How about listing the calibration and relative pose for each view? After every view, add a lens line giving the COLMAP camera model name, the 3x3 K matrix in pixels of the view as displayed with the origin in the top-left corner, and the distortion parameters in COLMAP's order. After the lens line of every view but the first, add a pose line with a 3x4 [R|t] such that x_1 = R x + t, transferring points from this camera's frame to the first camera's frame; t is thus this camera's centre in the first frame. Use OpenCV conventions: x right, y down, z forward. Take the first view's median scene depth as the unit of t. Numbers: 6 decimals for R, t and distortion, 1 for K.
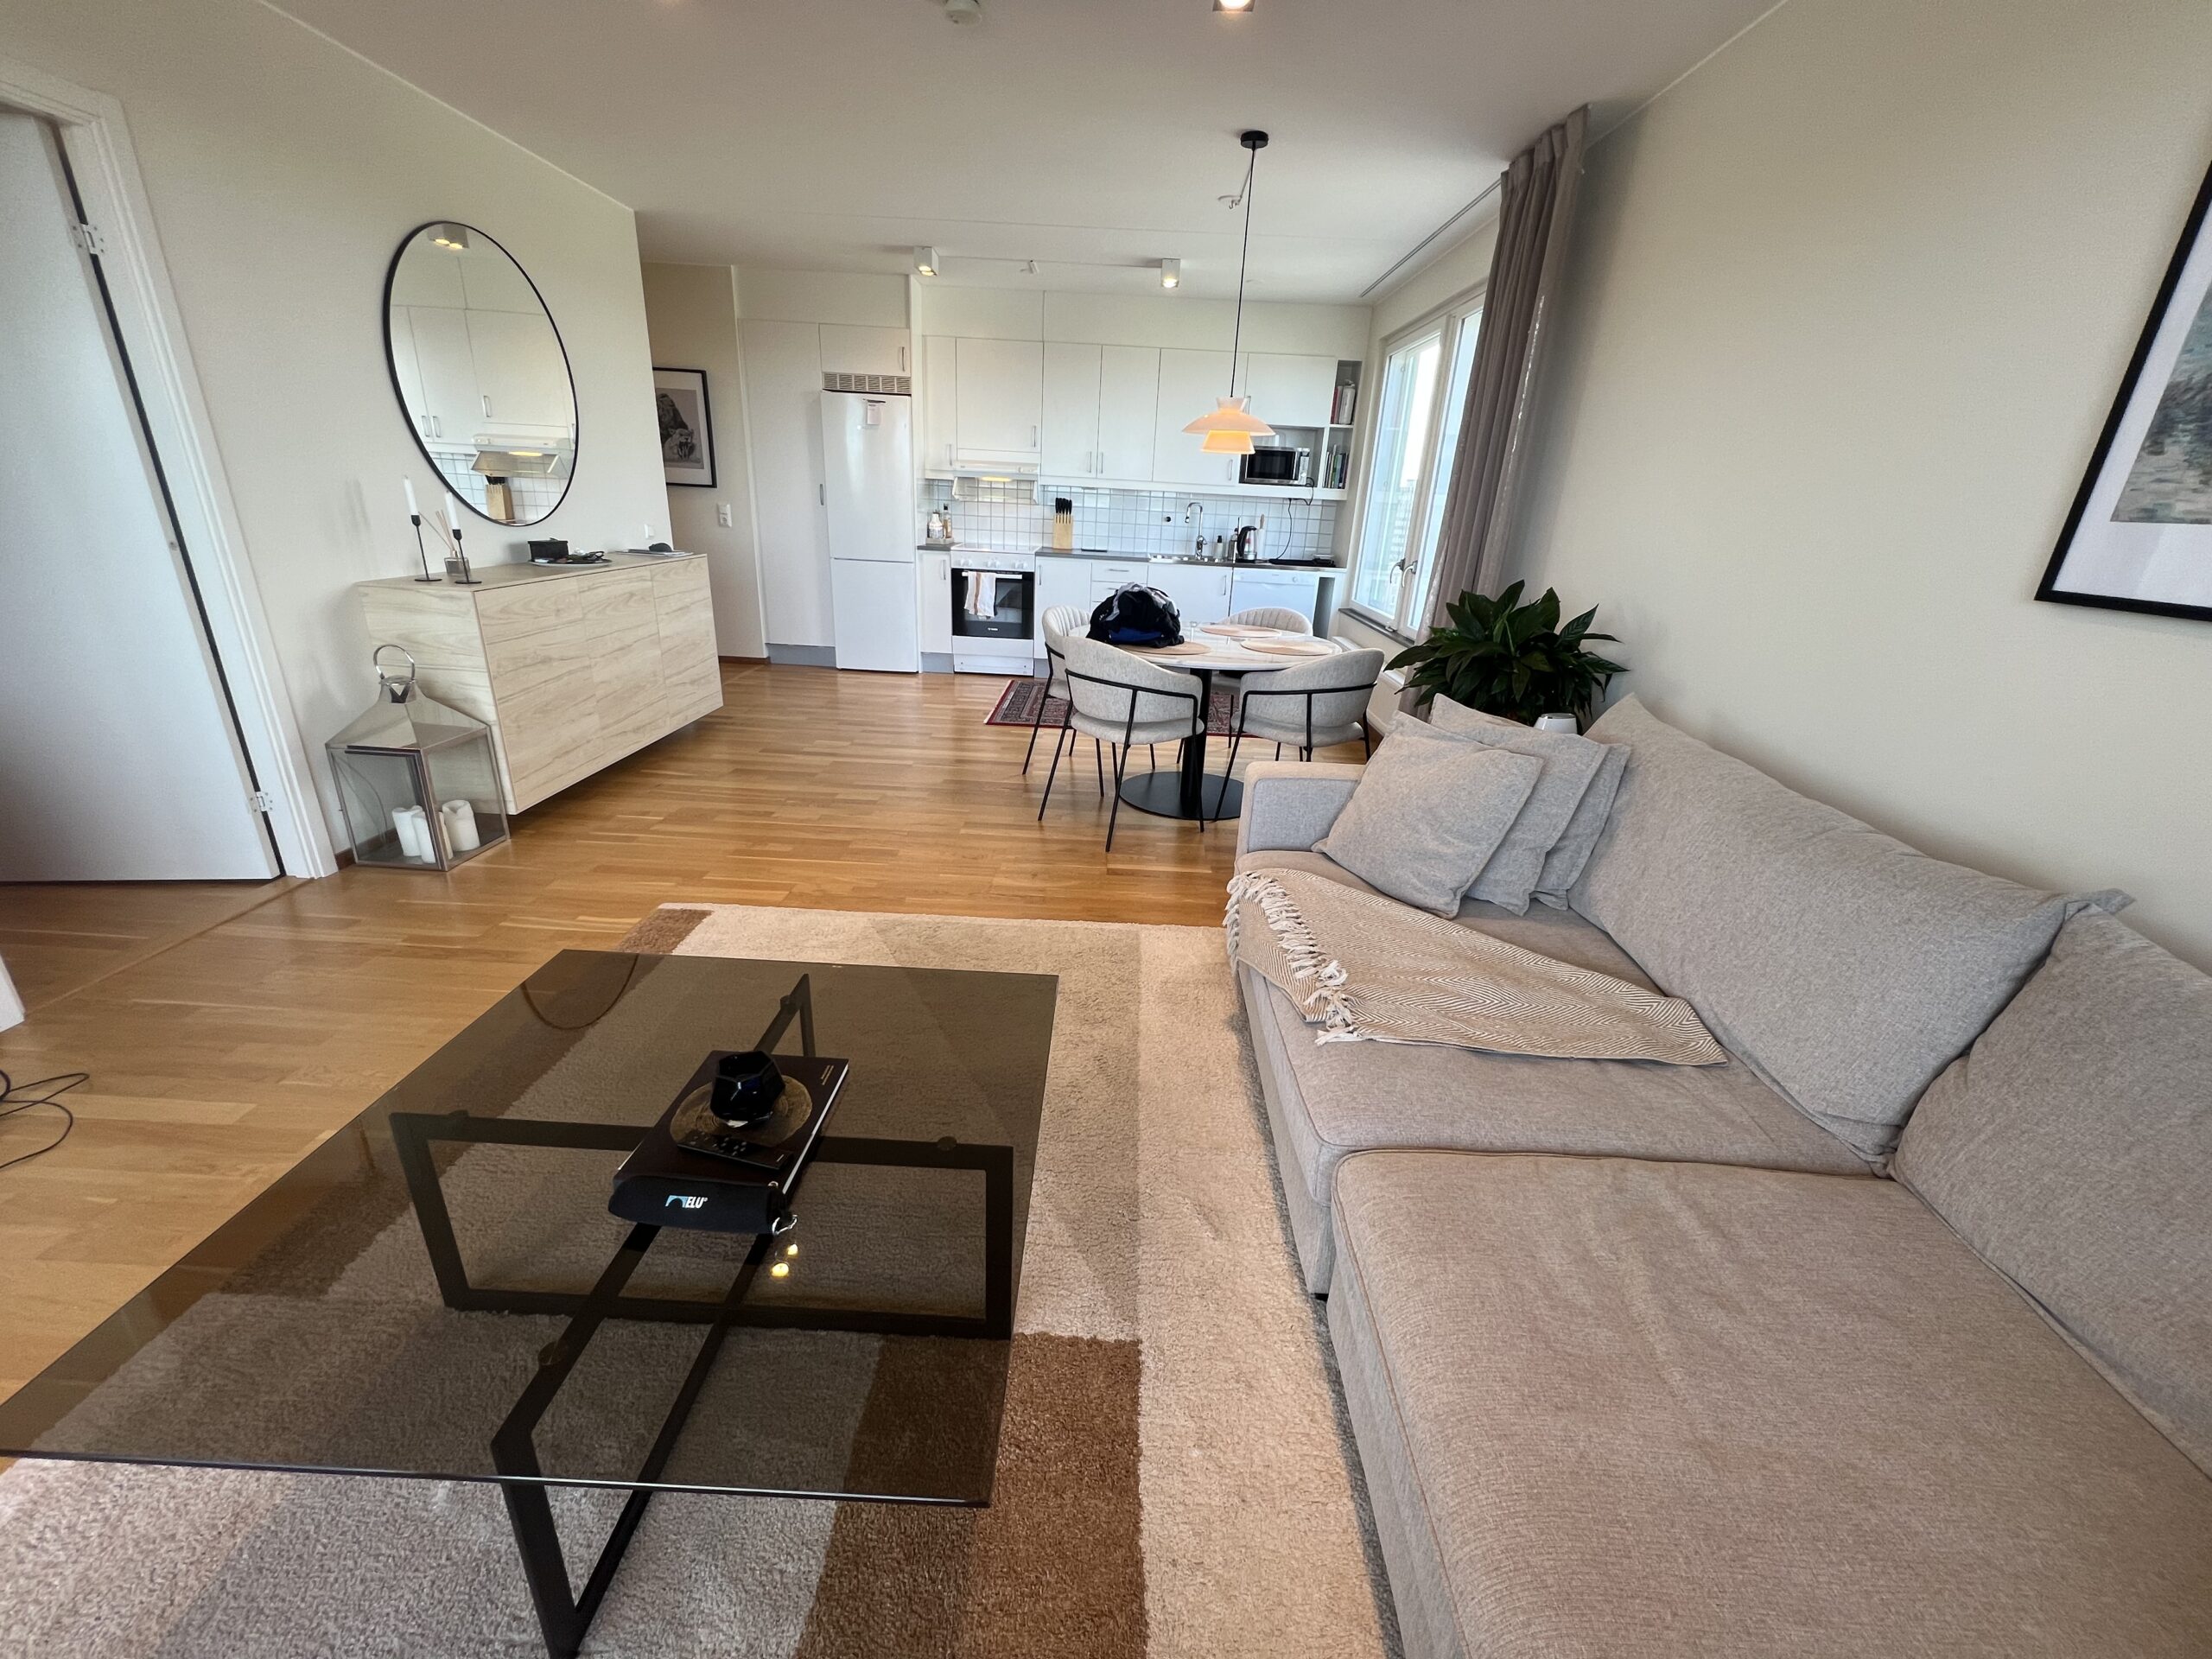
lens RADIAL K [[888.8, 0, 1106.9], [0, 888.8, 829.8], [0, 0, 1]] dist [-0.000824, 0.000159]
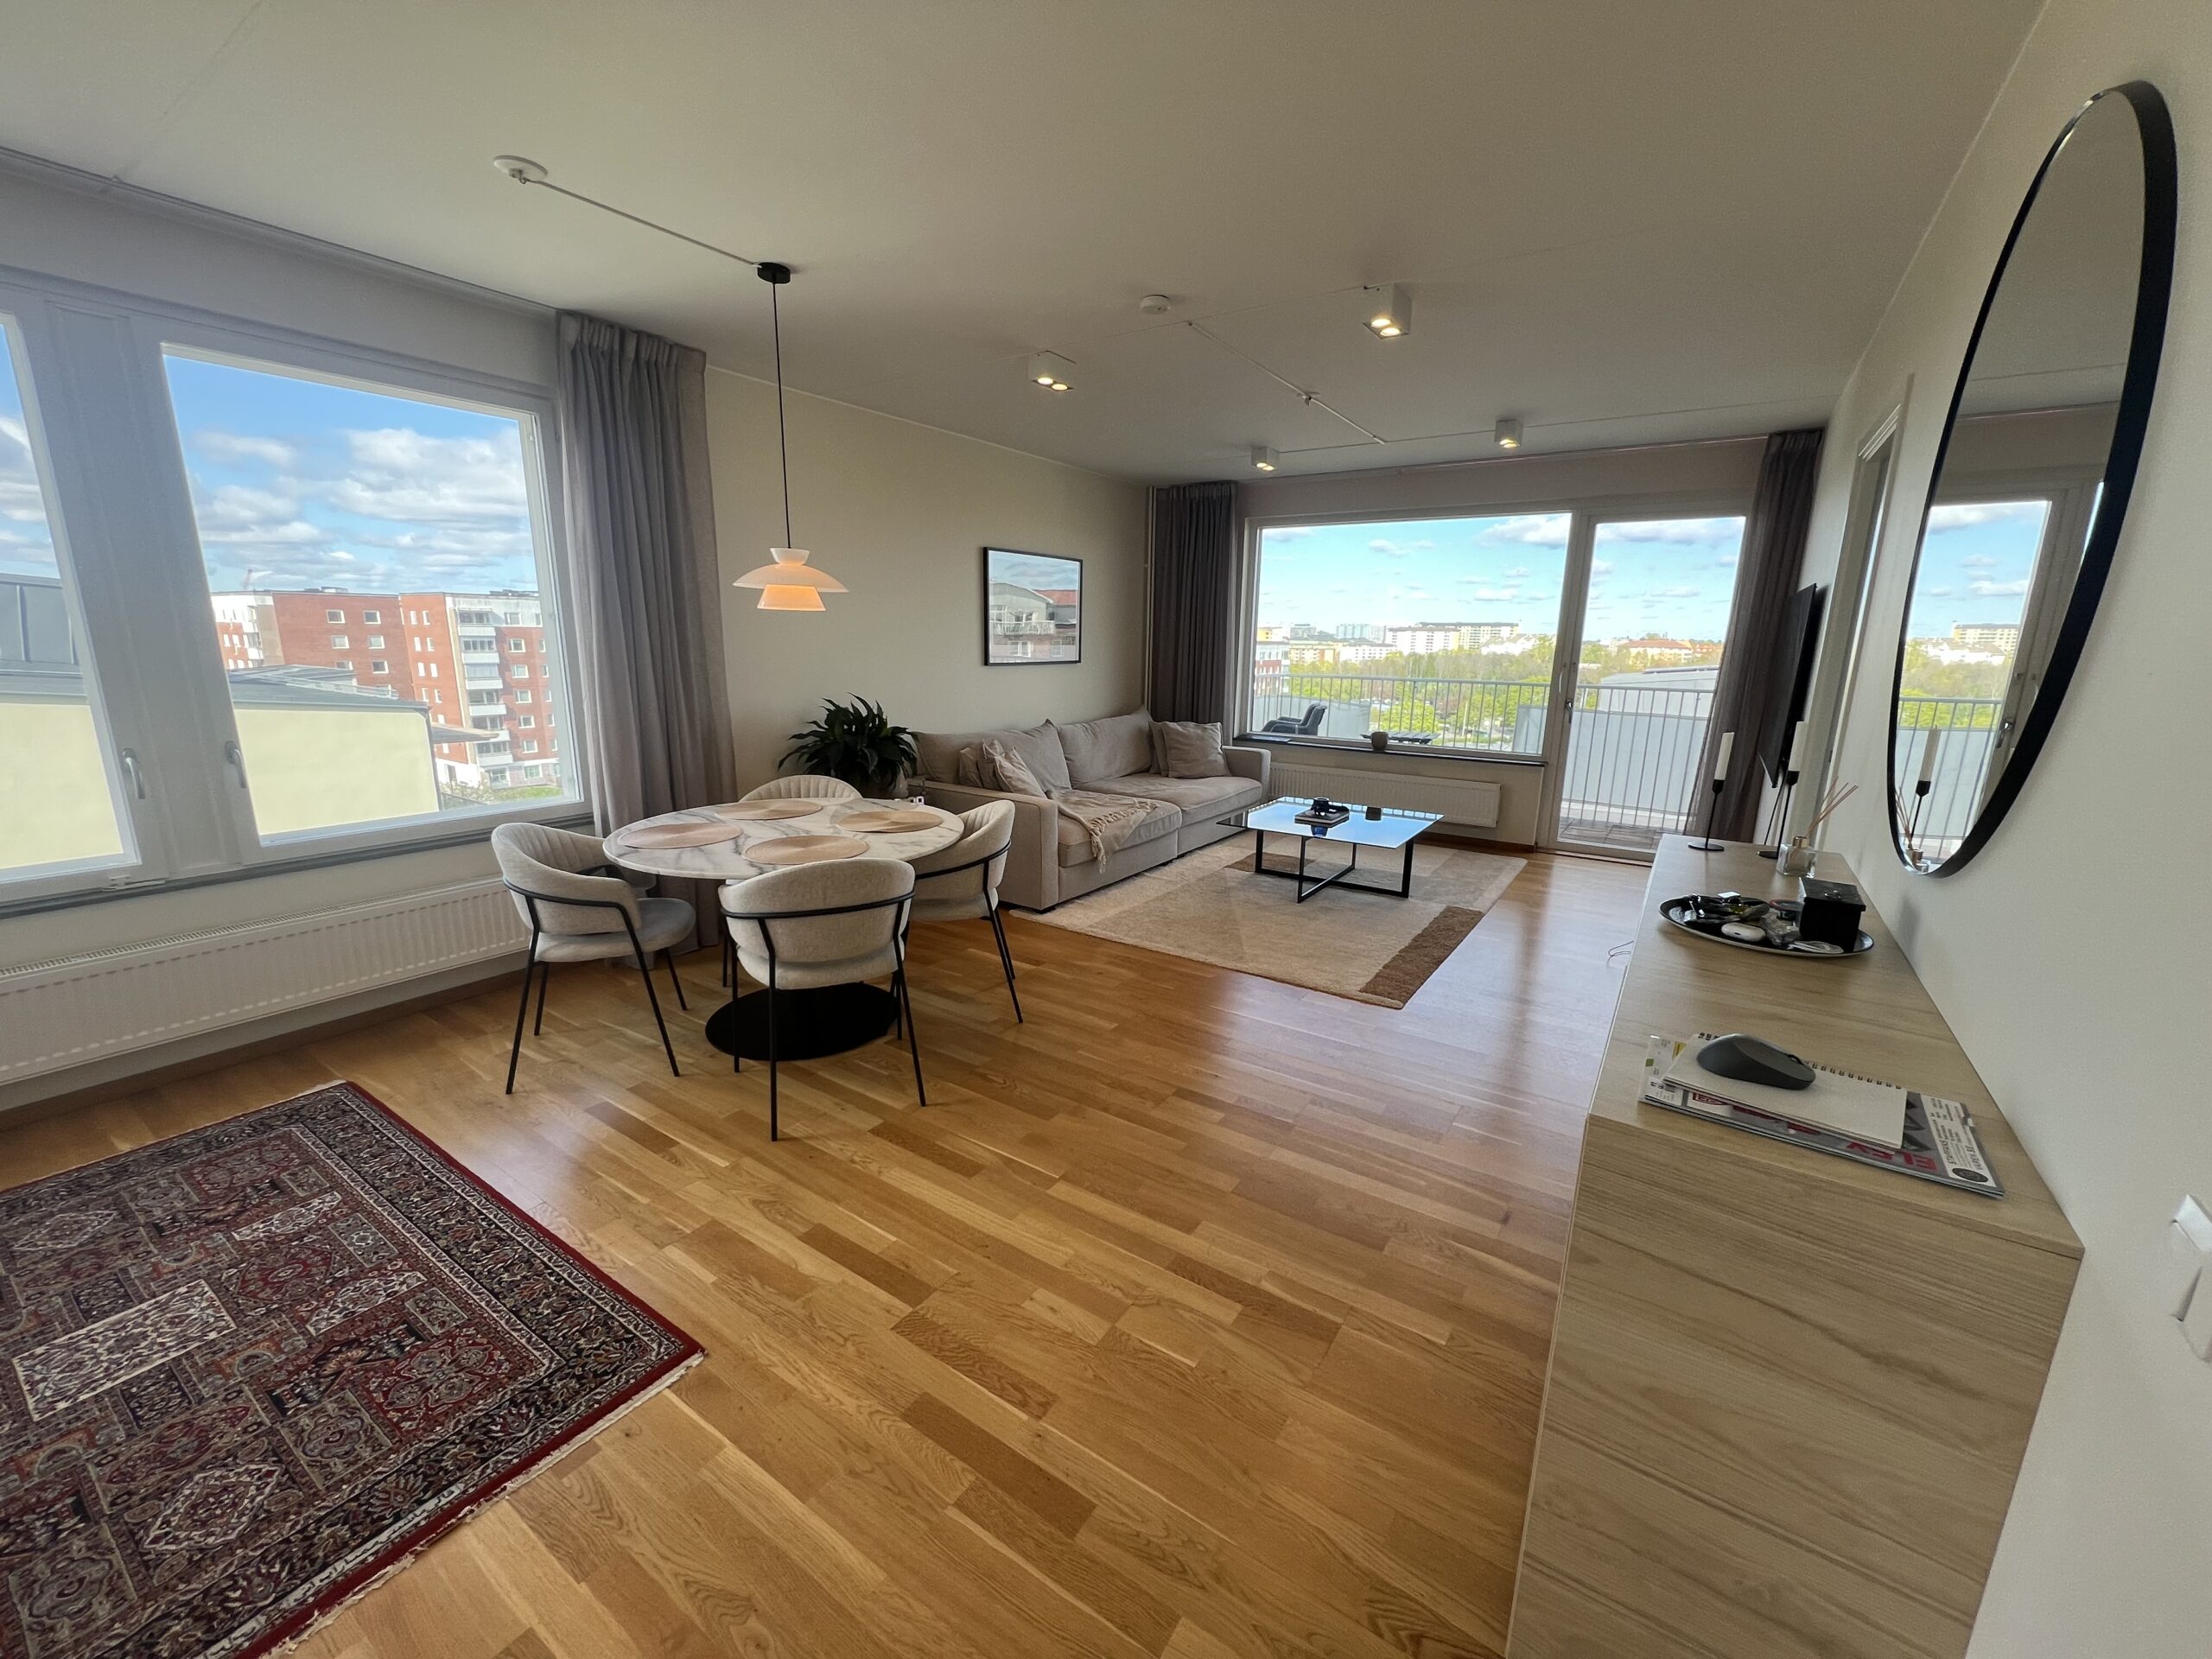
lens RADIAL K [[888.8, 0, 1107.4], [0, 888.8, 833.2], [0, 0, 1]] dist [-0.000824, 0.000159]
pose [[-0.842661, -0.178447, 0.508014, -0.528859], [0.138146, 0.840255, 0.524298, -0.583675], [-0.520421, 0.511985, -0.683398, 1.380585]]
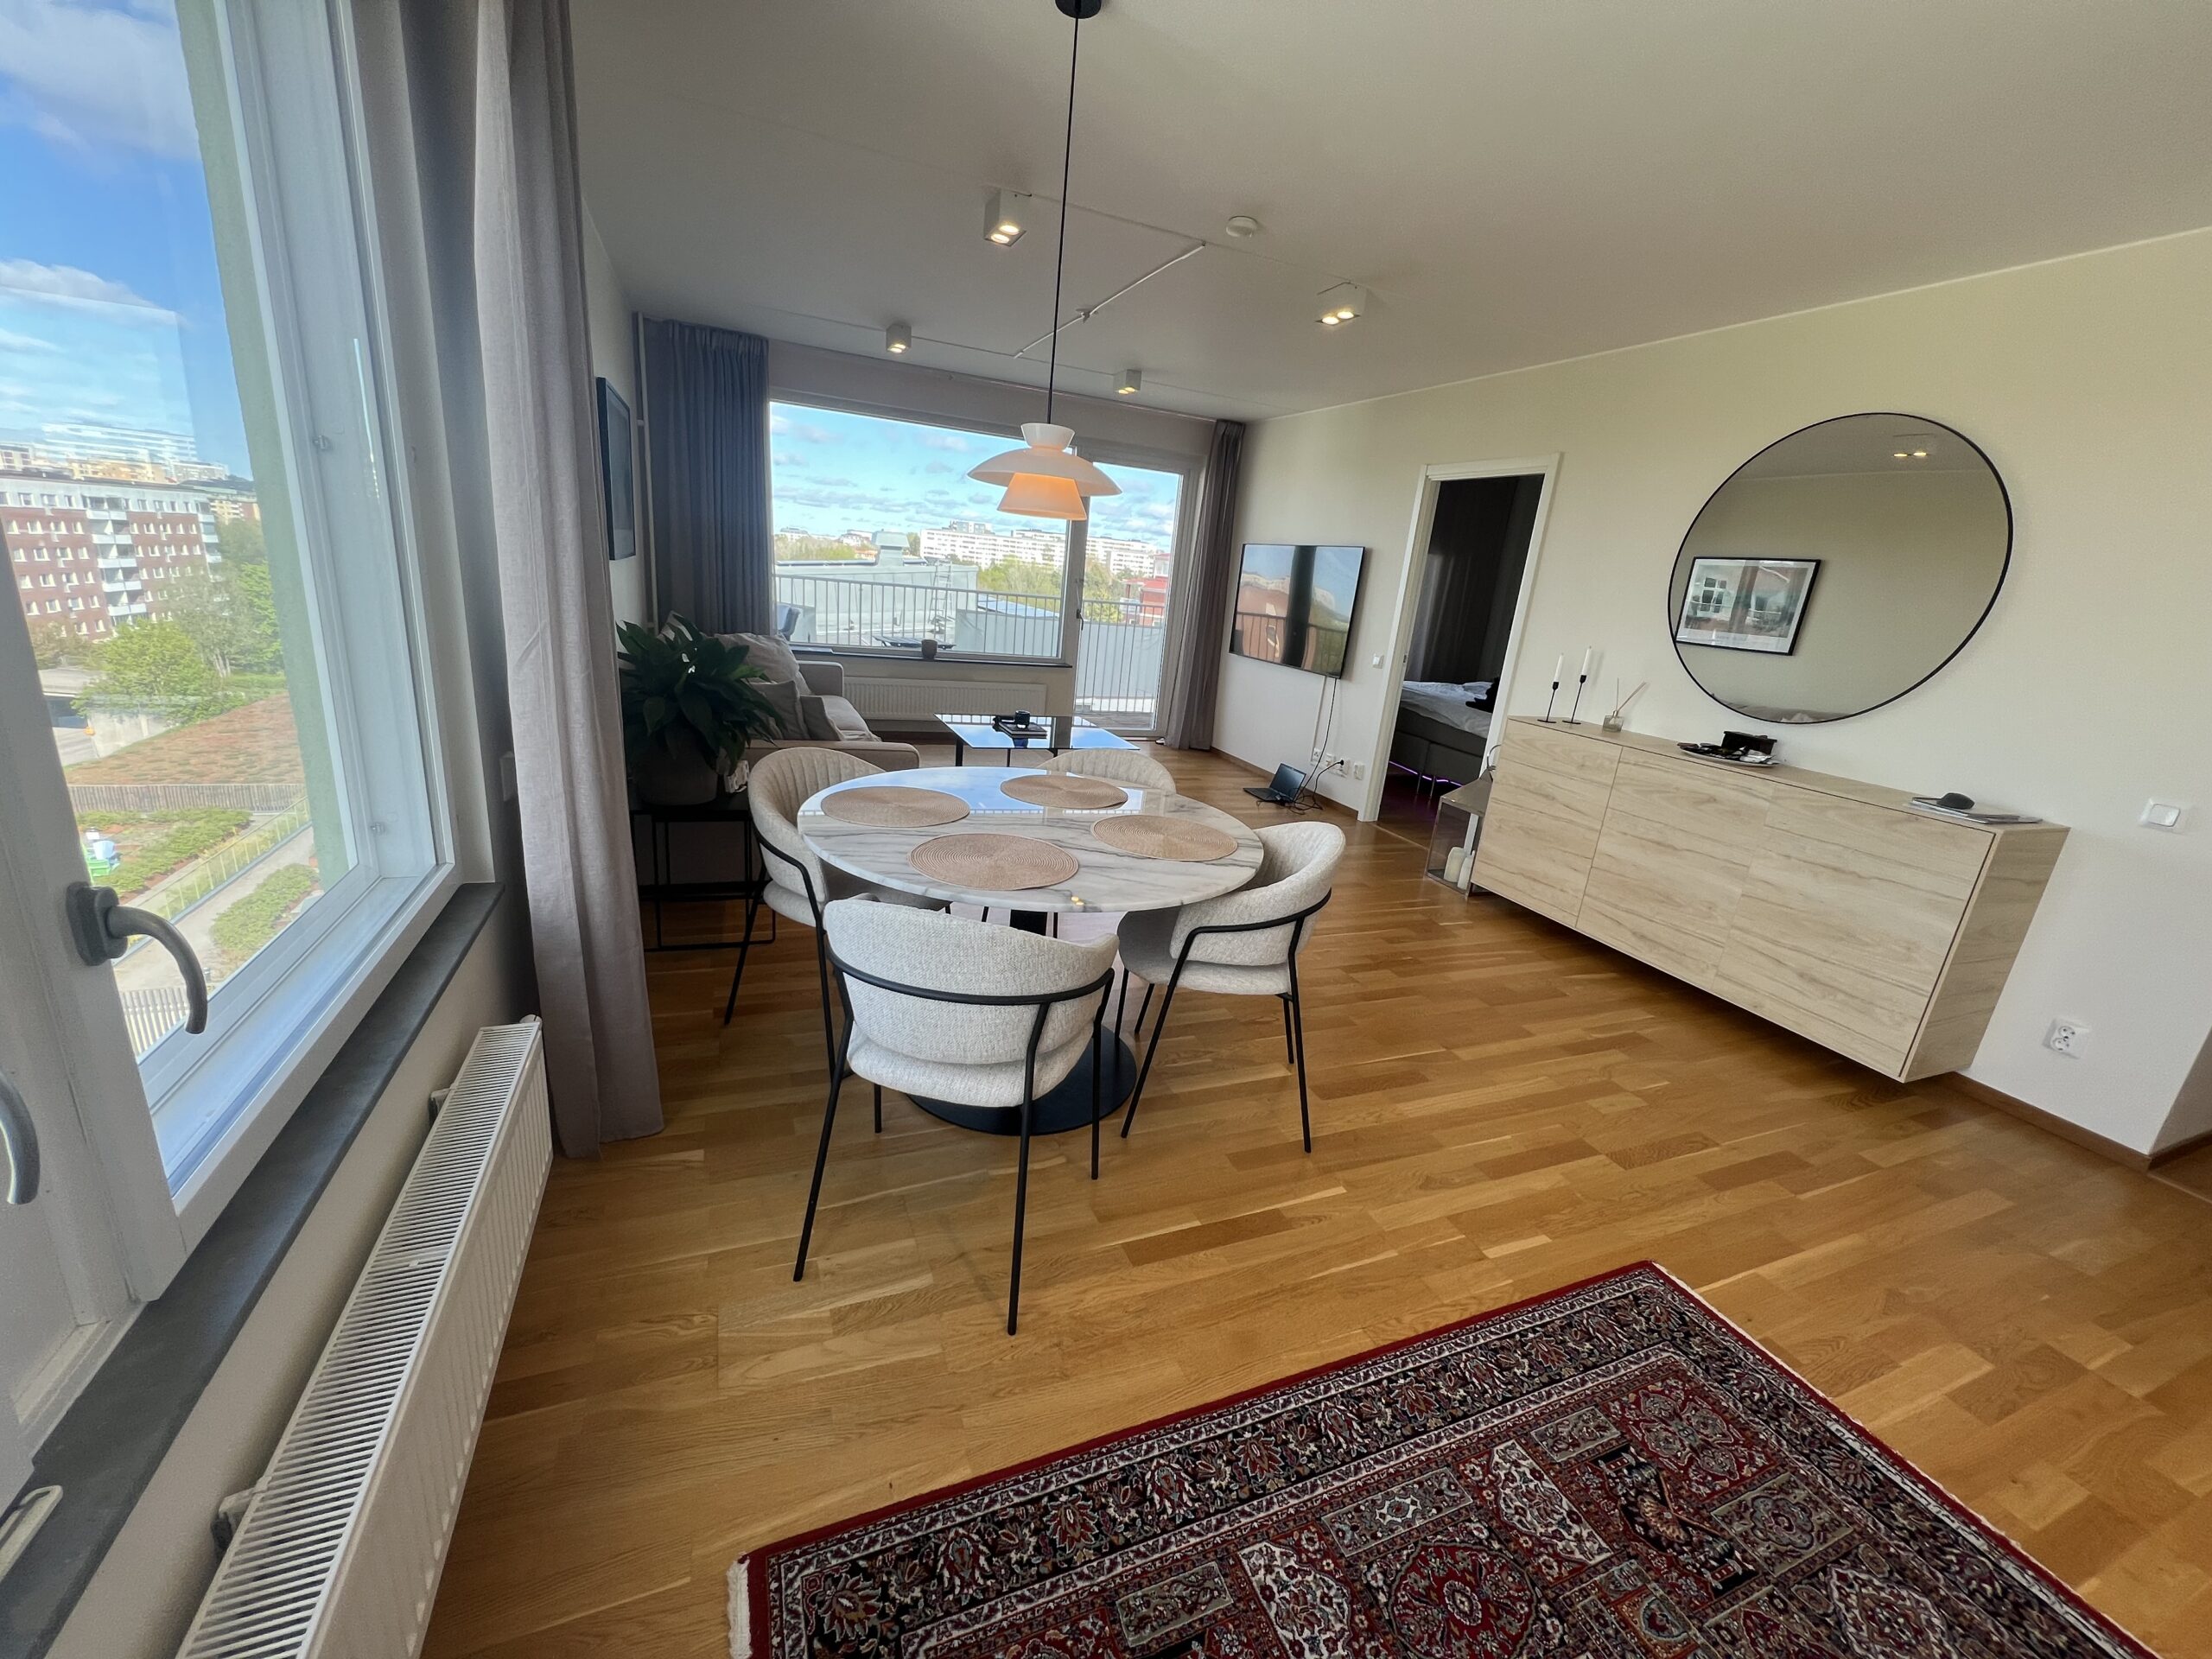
lens RADIAL K [[888.8, 0, 1107.0], [0, 888.8, 832.4], [0, 0, 1]] dist [-0.000824, 0.000159]
pose [[-0.901230, -0.013233, -0.433138, 0.318612], [-0.277024, 0.786213, 0.552383, -0.539311], [0.333229, 0.617814, -0.712225, 1.419613]]
